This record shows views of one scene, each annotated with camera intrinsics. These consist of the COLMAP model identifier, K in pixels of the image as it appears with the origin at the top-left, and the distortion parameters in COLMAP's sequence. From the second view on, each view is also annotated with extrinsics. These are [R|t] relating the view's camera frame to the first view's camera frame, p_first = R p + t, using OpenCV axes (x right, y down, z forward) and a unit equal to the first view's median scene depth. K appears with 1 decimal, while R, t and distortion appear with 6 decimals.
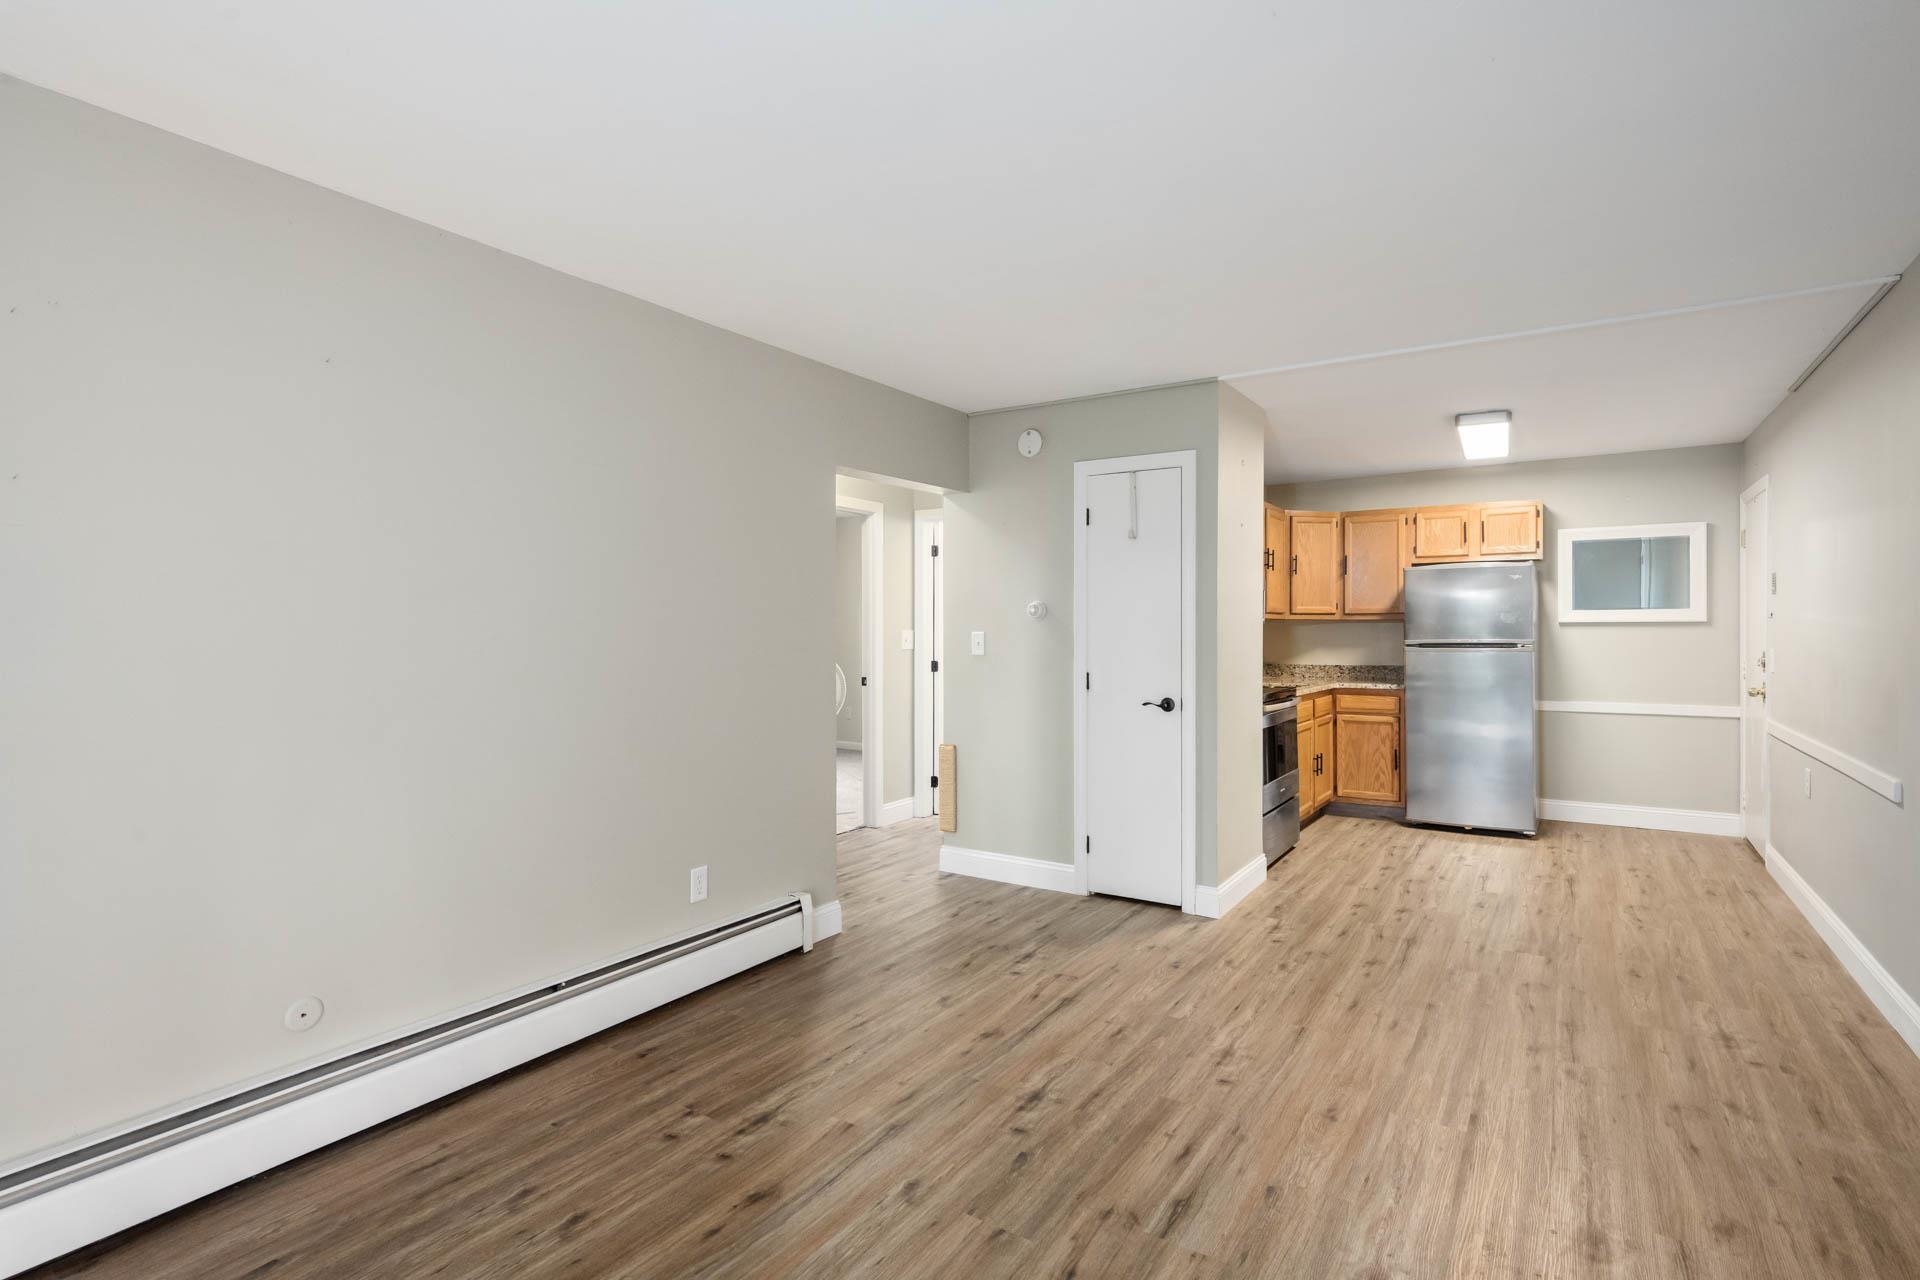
lens RADIAL K [[918.5, 0, 958.6], [0, 918.5, 629.0], [0, 0, 1]] dist [0.001795, 0.000934]
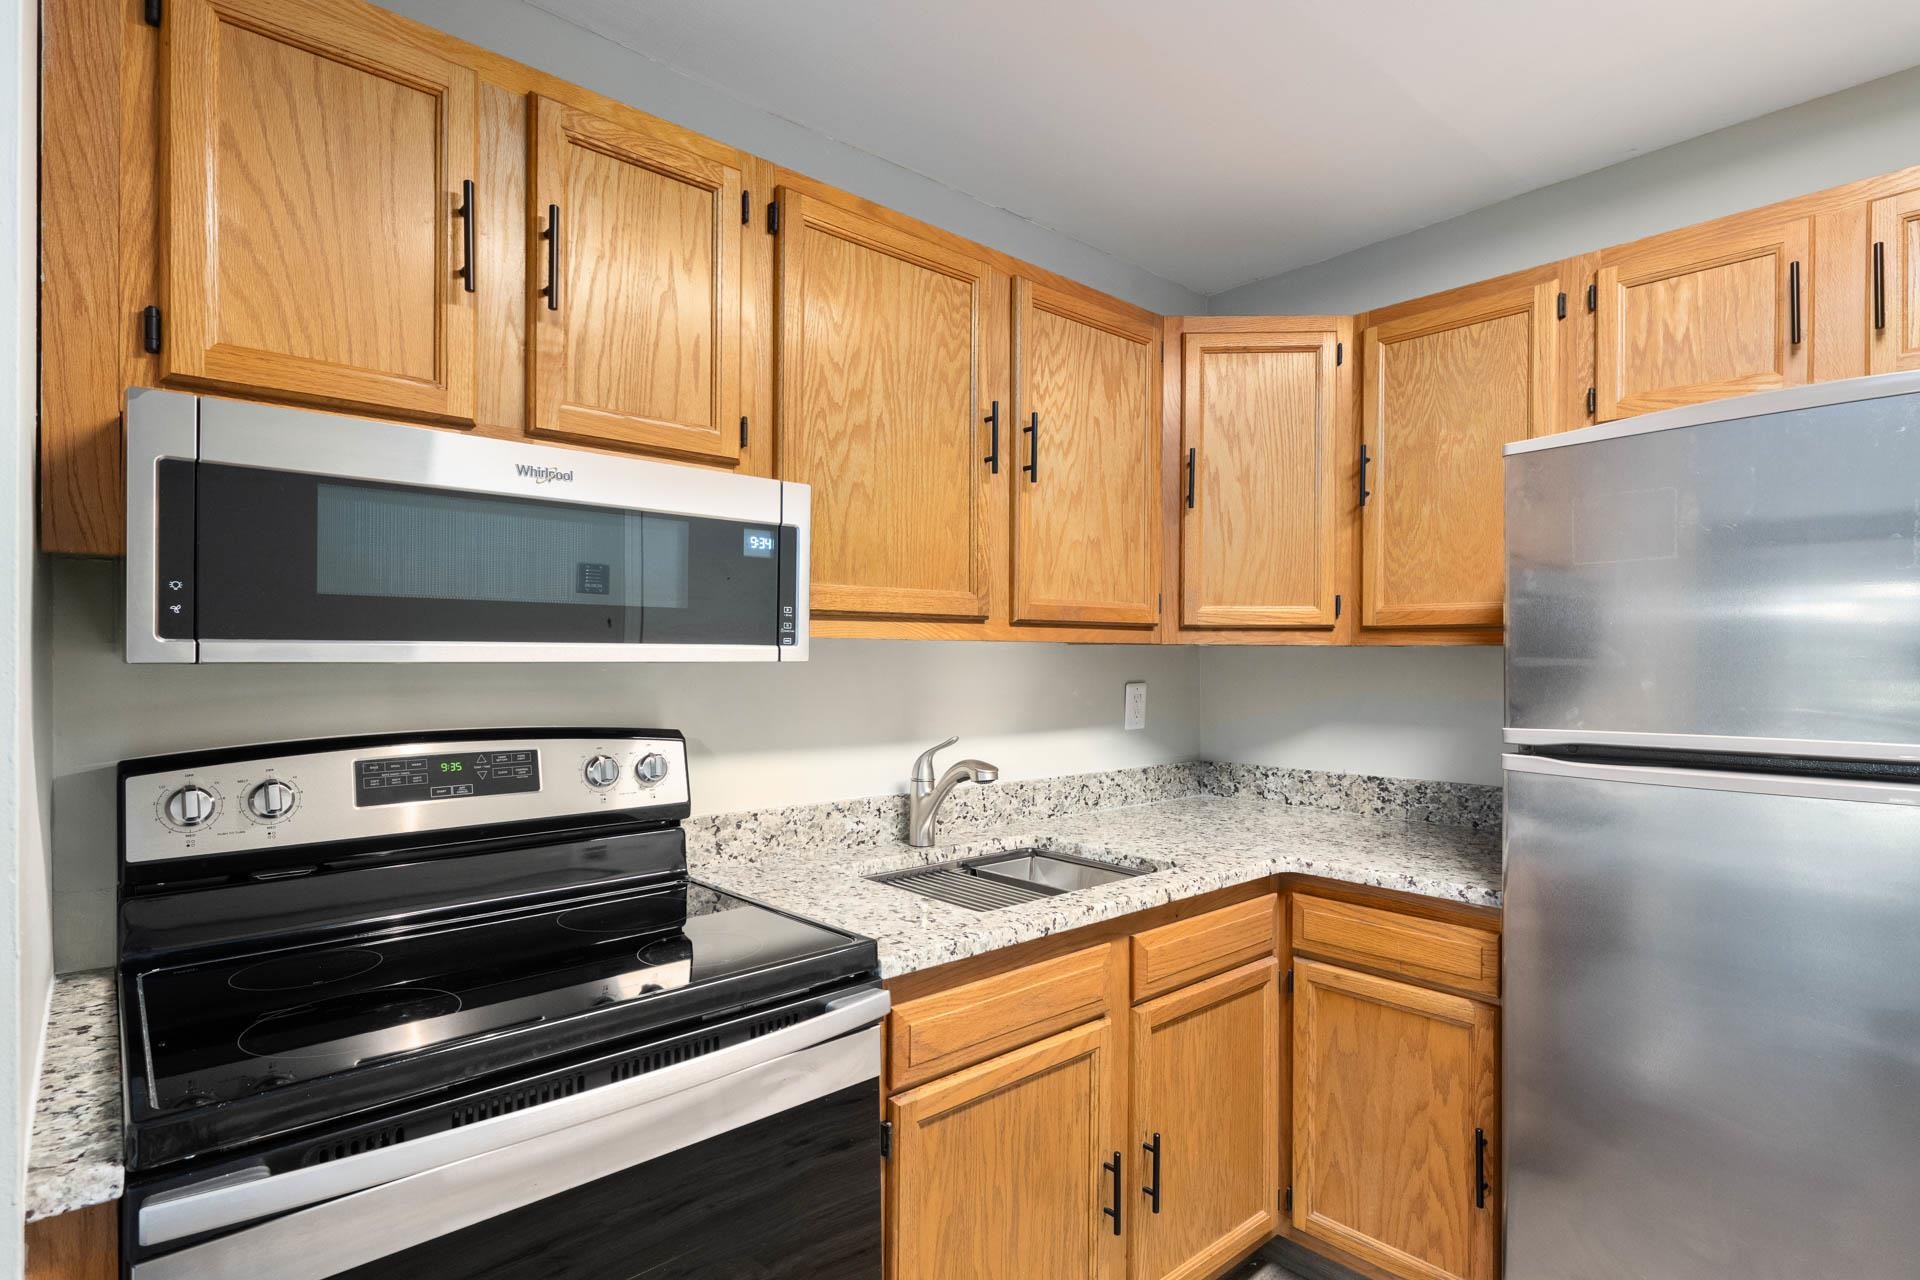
lens RADIAL K [[961.8, 0, 954.7], [0, 961.8, 658.2], [0, 0, 1]] dist [-0.001670, 0.000574]
pose [[0.969175, 0.006961, -0.246274, 0.740526], [-0.005927, 0.999970, 0.004942, -0.013945], [0.246302, -0.003330, 0.969188, 1.293698]]
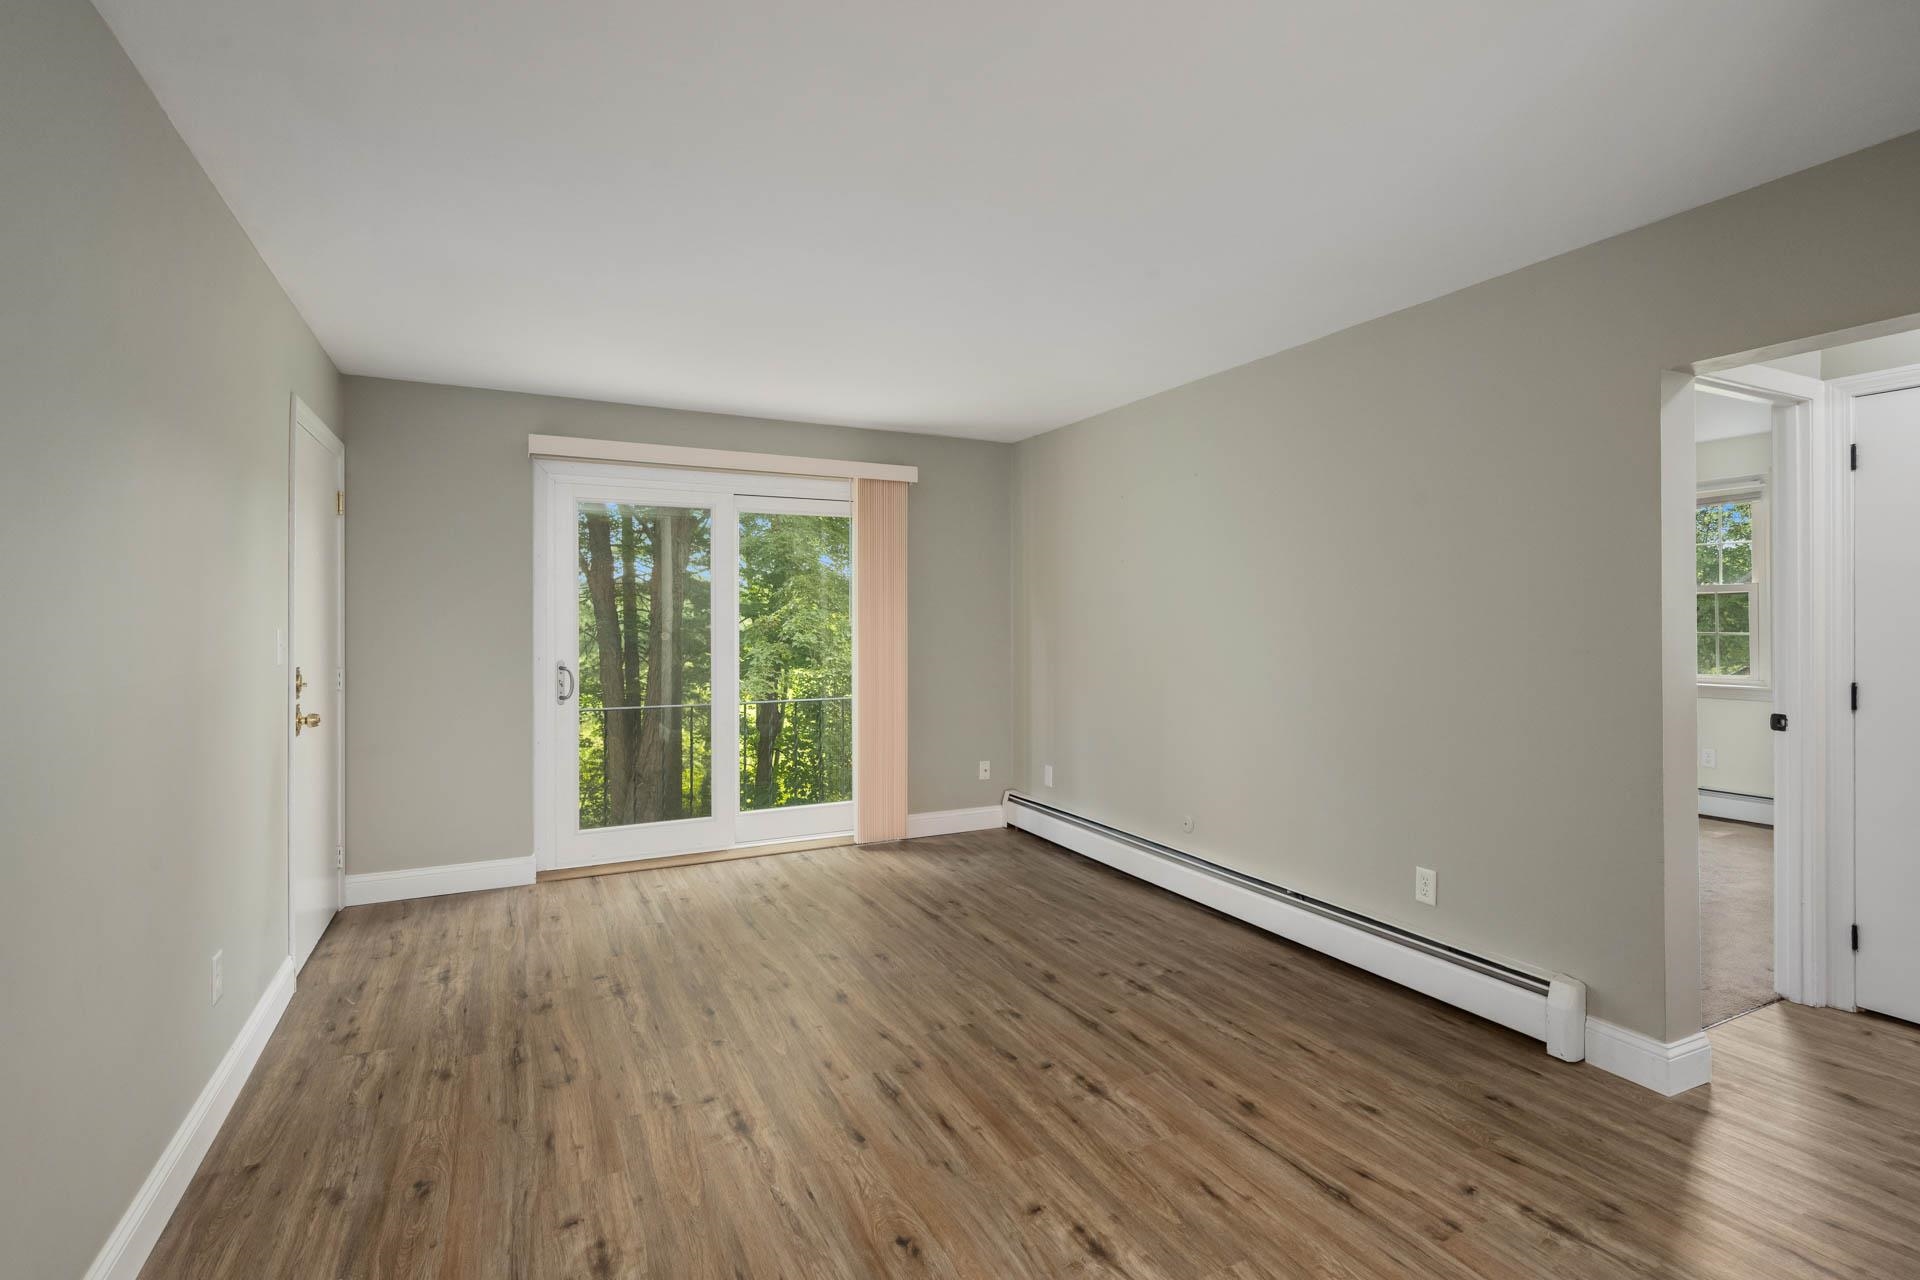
lens RADIAL K [[908.4, 0, 982.6], [0, 908.4, 618.2], [0, 0, 1]] dist [0.001885, 0.000162]
pose [[-0.479139, 0.001335, -0.877738, 0.799610], [0.000682, 0.999999, 0.001149, -0.004067], [0.877739, -0.000048, -0.479139, 1.082378]]
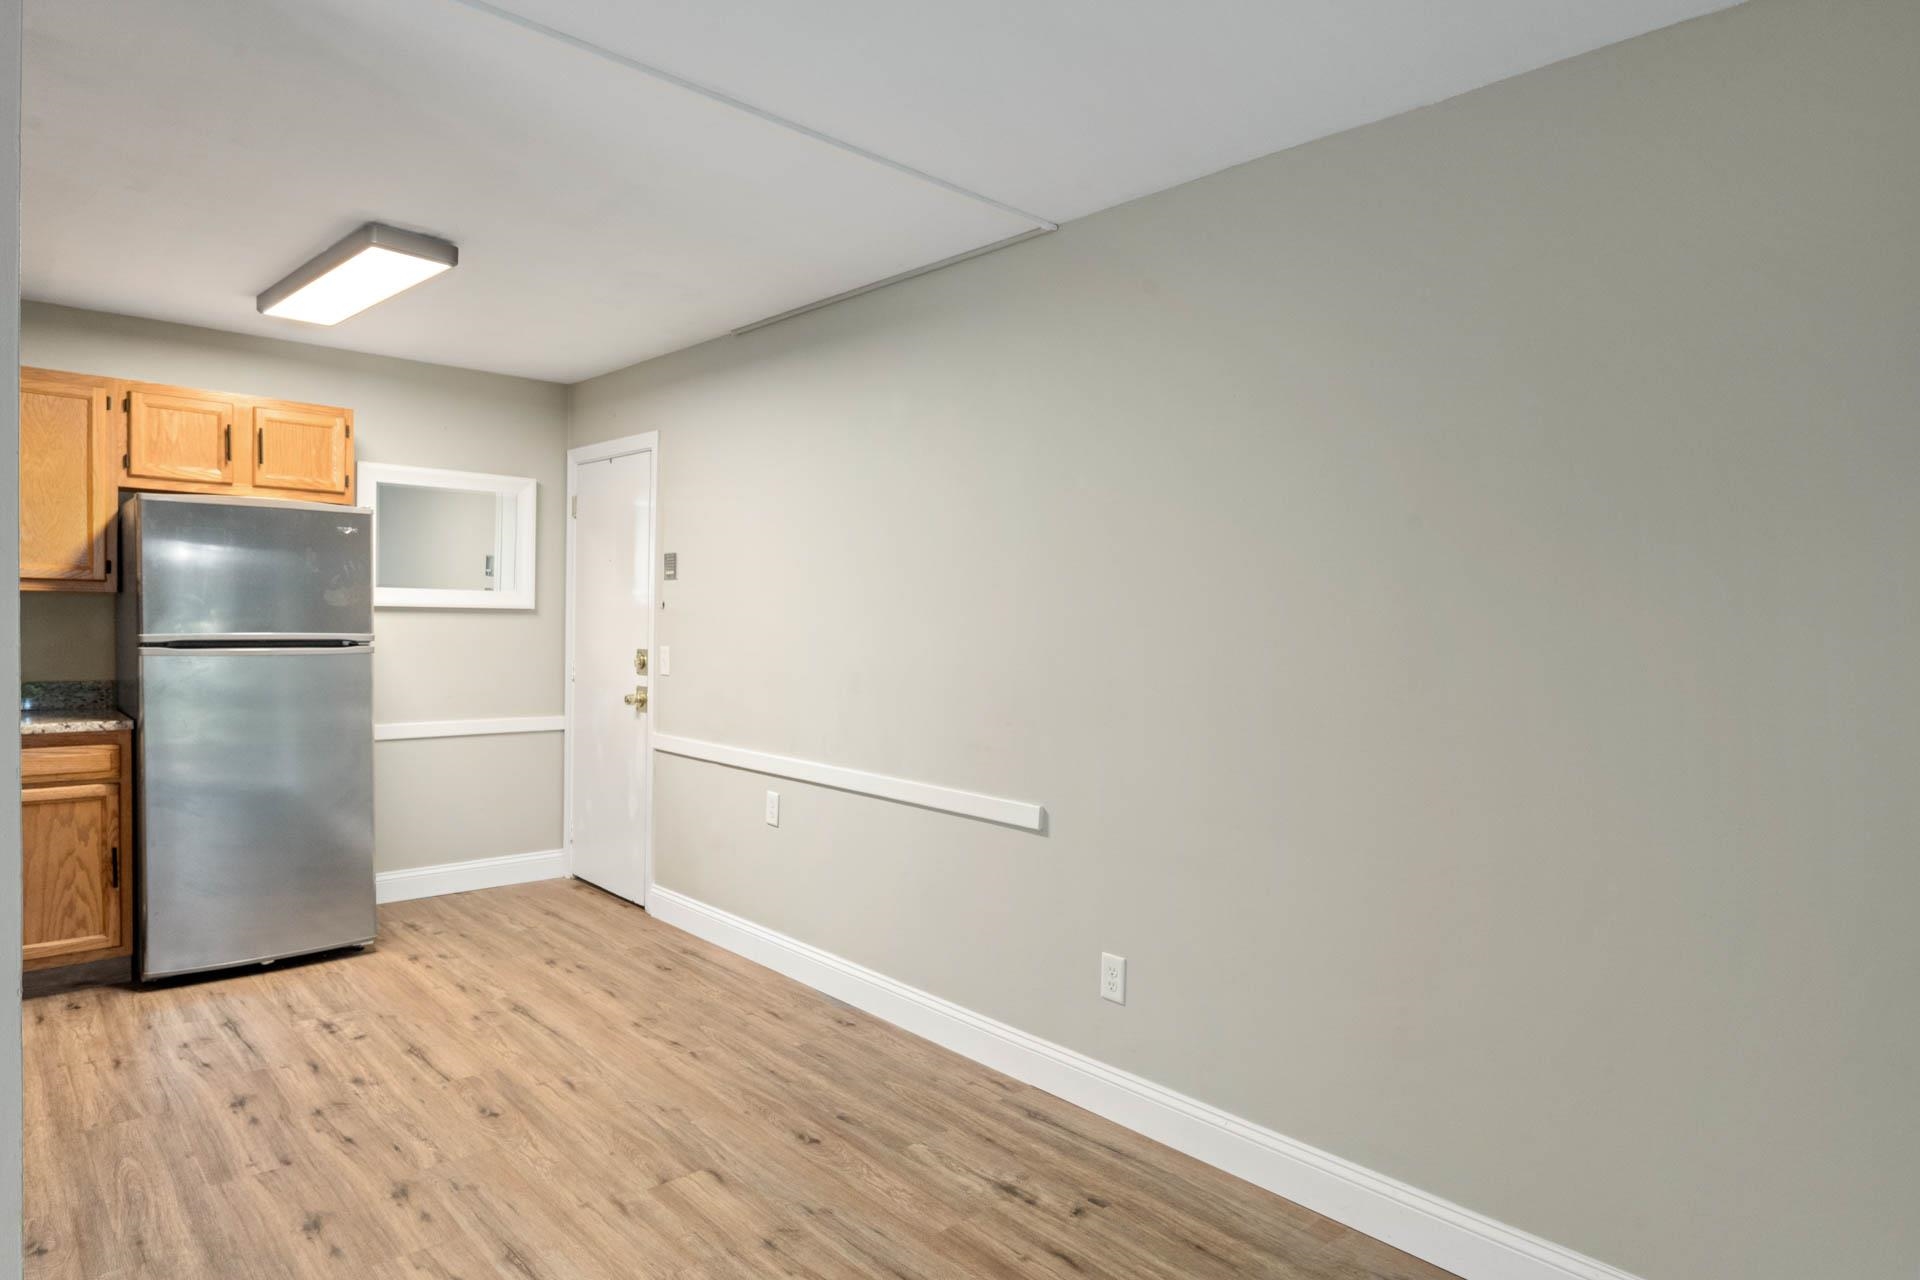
lens RADIAL K [[1117.9, 0, 966.3], [0, 1117.9, 657.6], [0, 0, 1]] dist [-0.003649, 0.000449]
pose [[0.233403, -0.024966, 0.972059, -0.028585], [-0.020980, 0.999308, 0.030703, -0.006821], [-0.972154, -0.027560, 0.232718, 0.744306]]
